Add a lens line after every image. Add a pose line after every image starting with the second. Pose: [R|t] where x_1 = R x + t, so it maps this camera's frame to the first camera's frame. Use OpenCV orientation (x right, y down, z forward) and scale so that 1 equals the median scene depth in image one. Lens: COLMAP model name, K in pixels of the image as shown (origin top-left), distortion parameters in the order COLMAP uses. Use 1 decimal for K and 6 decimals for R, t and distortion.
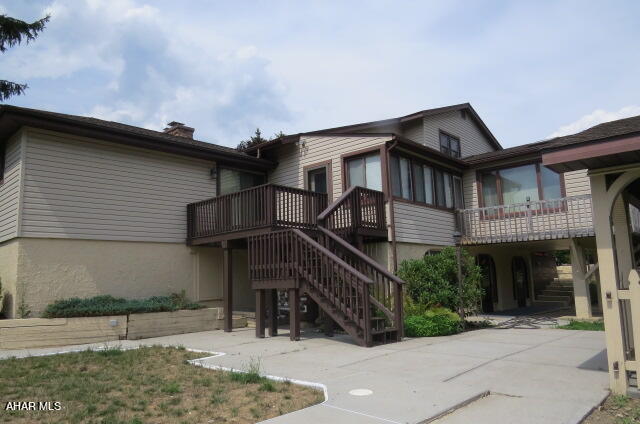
lens RADIAL K [[456.9, 0, 315.5], [0, 456.9, 213.9], [0, 0, 1]] dist [-0.020147, -0.007394]
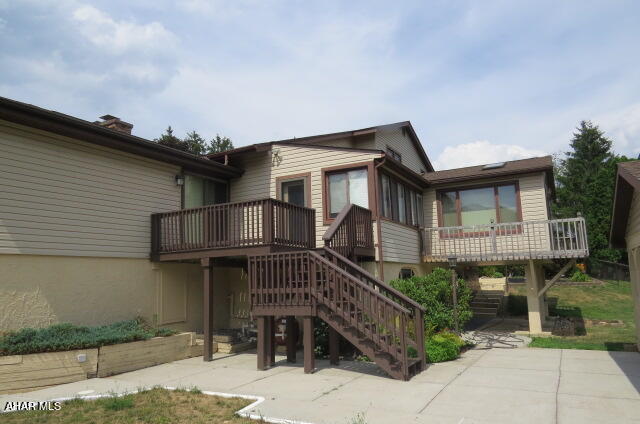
lens RADIAL K [[456.9, 0, 316.1], [0, 456.9, 212.9], [0, 0, 1]] dist [-0.020147, -0.007394]
pose [[0.969979, 0.038536, 0.240116, -0.192025], [-0.036130, 0.999243, -0.014417, -0.022526], [-0.240490, 0.005309, 0.970637, 0.077214]]
